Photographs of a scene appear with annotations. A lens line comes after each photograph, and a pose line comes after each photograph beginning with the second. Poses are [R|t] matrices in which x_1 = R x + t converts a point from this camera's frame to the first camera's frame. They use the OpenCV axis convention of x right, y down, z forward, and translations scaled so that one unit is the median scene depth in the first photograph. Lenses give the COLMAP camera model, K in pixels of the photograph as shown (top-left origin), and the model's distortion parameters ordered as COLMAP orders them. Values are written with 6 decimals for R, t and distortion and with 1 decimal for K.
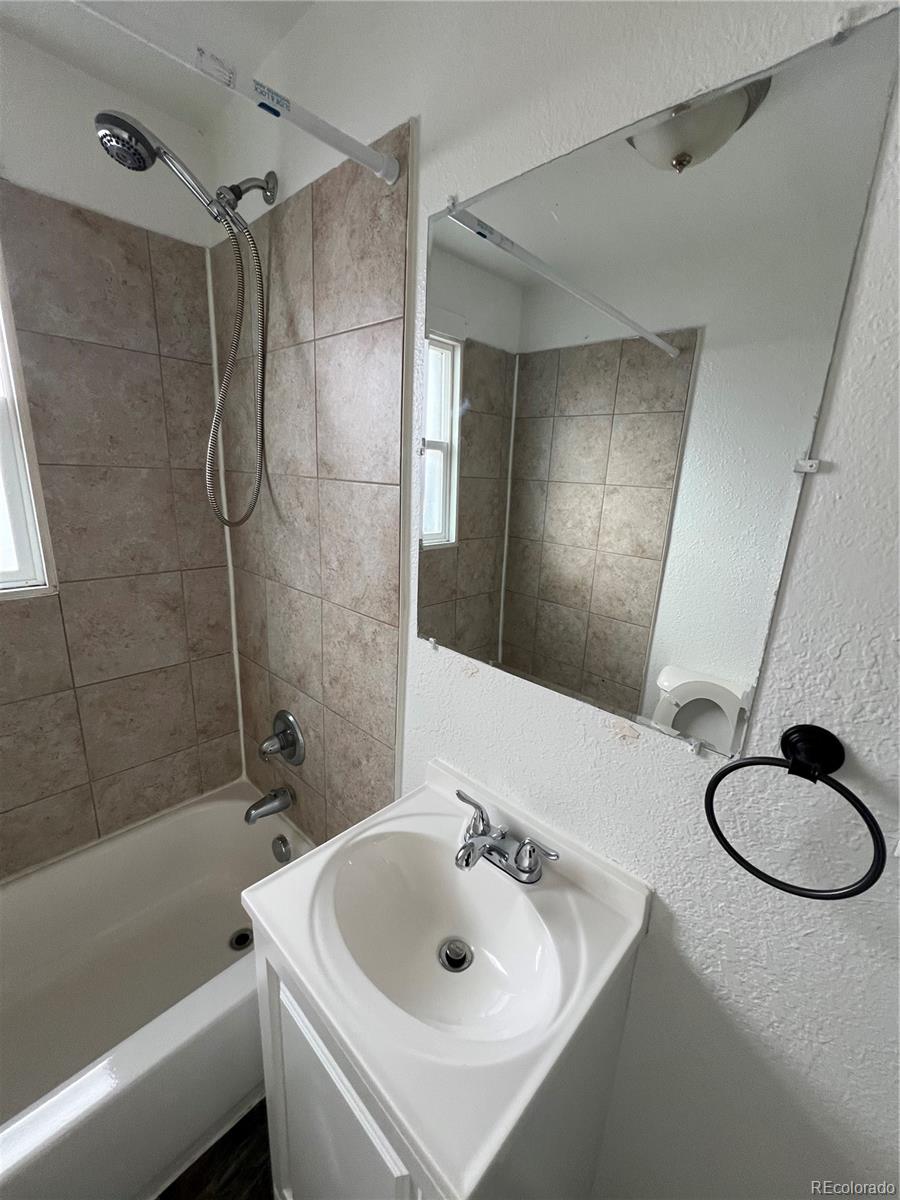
lens RADIAL K [[480.9, 0, 450.0], [0, 480.9, 600.0], [0, 0, 1]] dist [-0.001360, 0.000024]
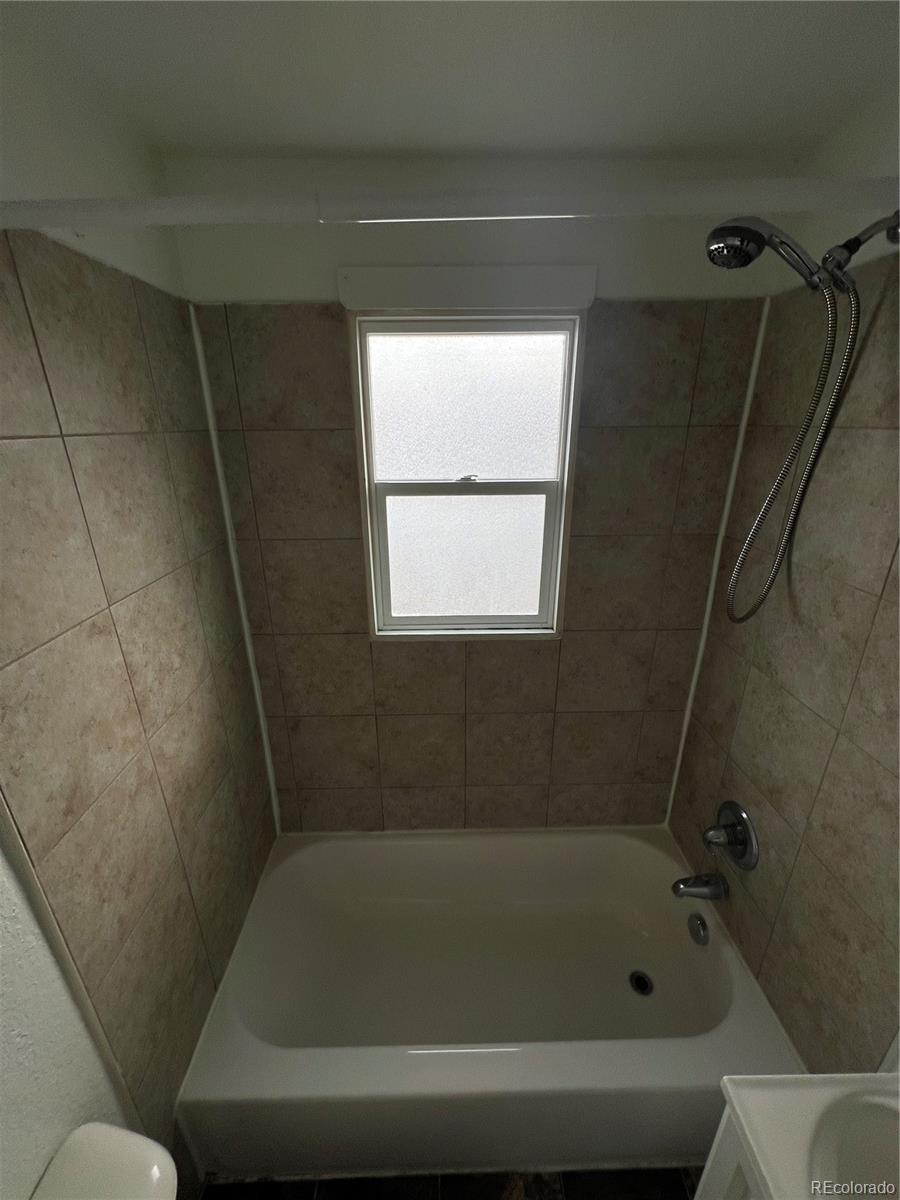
lens RADIAL K [[480.9, 0, 450.0], [0, 480.9, 600.0], [0, 0, 1]] dist [-0.001360, 0.000024]
pose [[0.699950, 0.198819, -0.685959, -0.199733], [-0.141850, 0.980036, 0.139312, -0.226709], [0.699963, -0.000208, 0.714179, -0.044605]]
